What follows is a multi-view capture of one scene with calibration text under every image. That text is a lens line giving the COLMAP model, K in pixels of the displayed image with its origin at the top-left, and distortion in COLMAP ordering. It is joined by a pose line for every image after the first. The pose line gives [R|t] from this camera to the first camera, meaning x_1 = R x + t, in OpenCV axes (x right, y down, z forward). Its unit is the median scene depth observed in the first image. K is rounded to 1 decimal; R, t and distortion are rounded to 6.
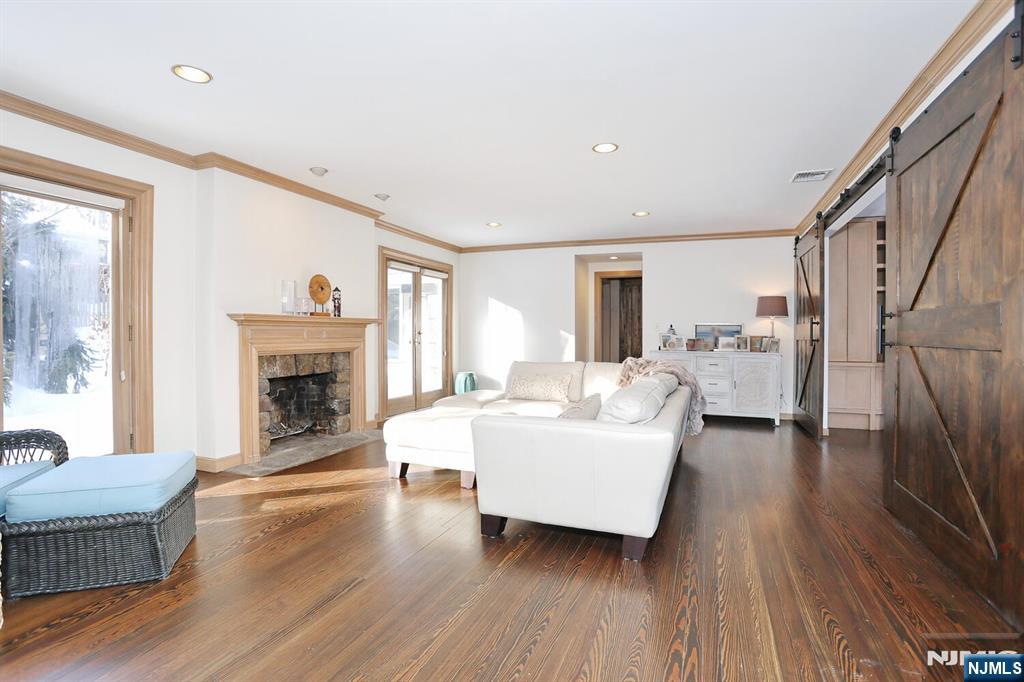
lens RADIAL K [[492.7, 0, 507.0], [0, 492.7, 337.7], [0, 0, 1]] dist [-0.072609, 0.031139]
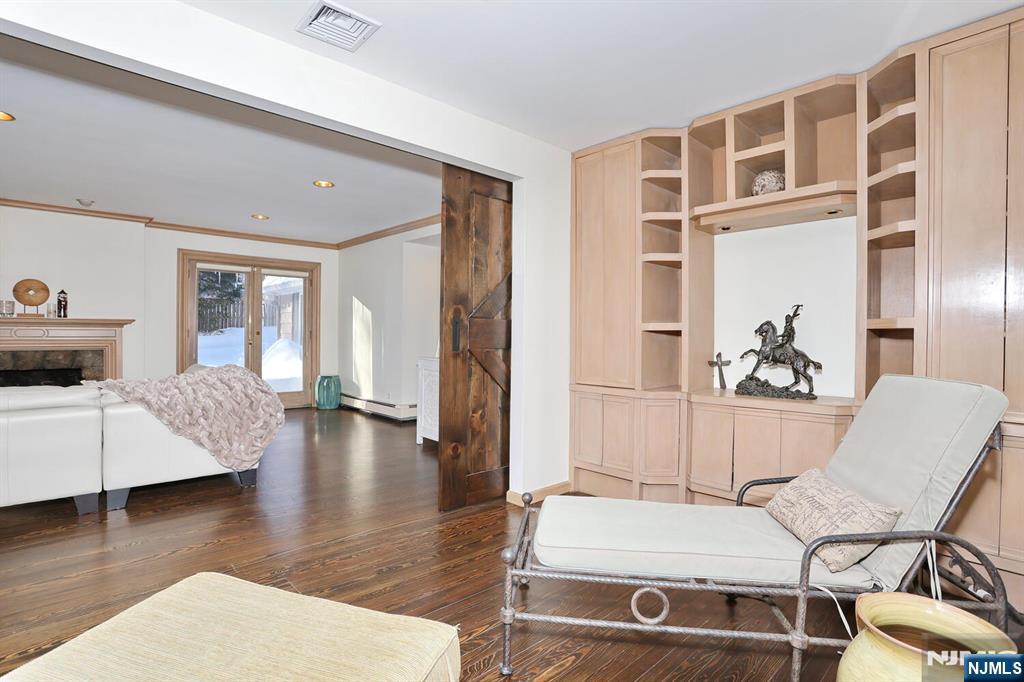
lens RADIAL K [[492.7, 0, 507.0], [0, 492.7, 337.7], [0, 0, 1]] dist [-0.072609, 0.031139]
pose [[0.907877, 0.009986, -0.419118, 0.974475], [-0.011541, 0.999933, -0.001175, -0.007776], [0.419078, 0.005904, 0.907931, 0.455848]]
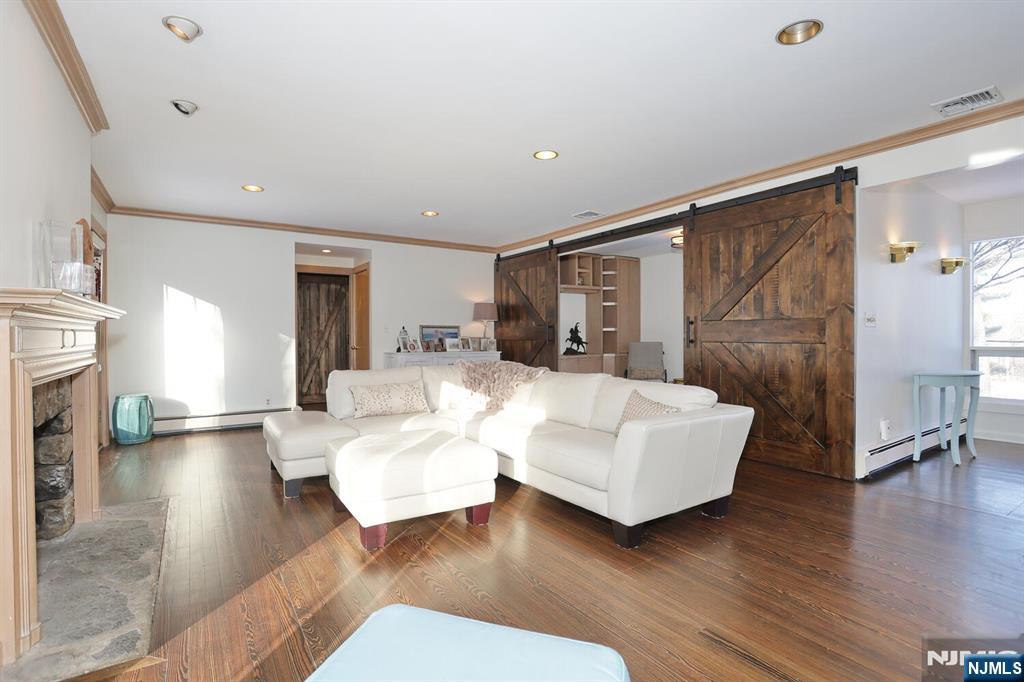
lens RADIAL K [[492.7, 0, 507.0], [0, 492.7, 337.7], [0, 0, 1]] dist [-0.072609, 0.031139]
pose [[0.573800, -0.007307, 0.818963, -0.497158], [0.009791, 0.999950, 0.002062, -0.004854], [-0.818937, 0.006836, 0.573843, 0.340363]]
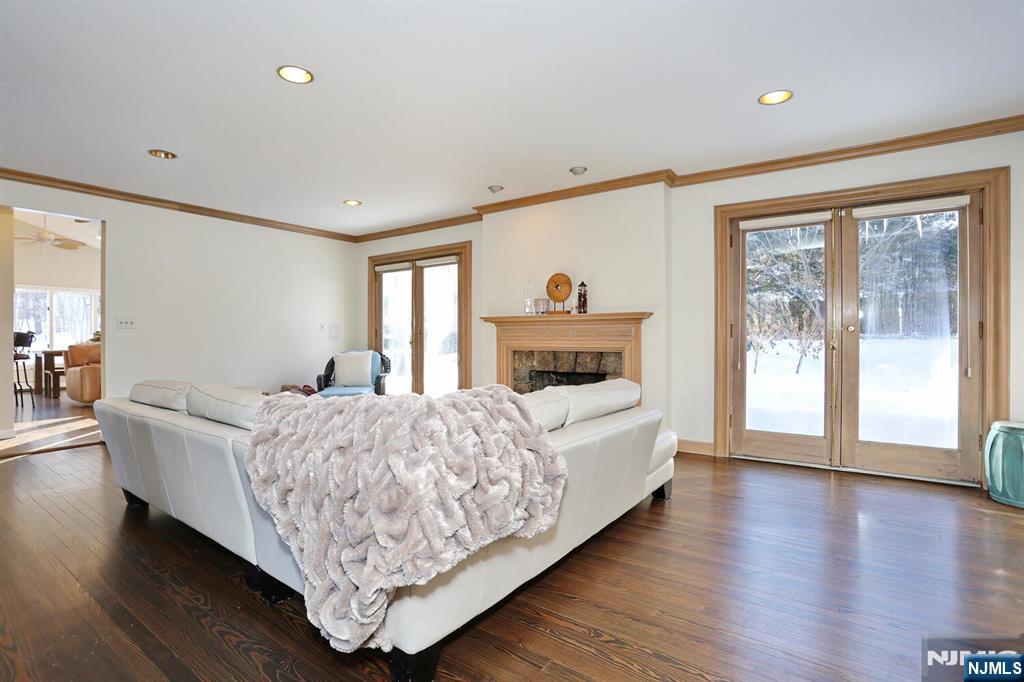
lens RADIAL K [[492.7, 0, 507.0], [0, 492.7, 337.7], [0, 0, 1]] dist [-0.072609, 0.031139]
pose [[-0.220691, -0.000282, -0.975344, 0.596189], [-0.007780, 0.999969, 0.001471, 0.003237], [0.975313, 0.007913, -0.220686, 1.054613]]
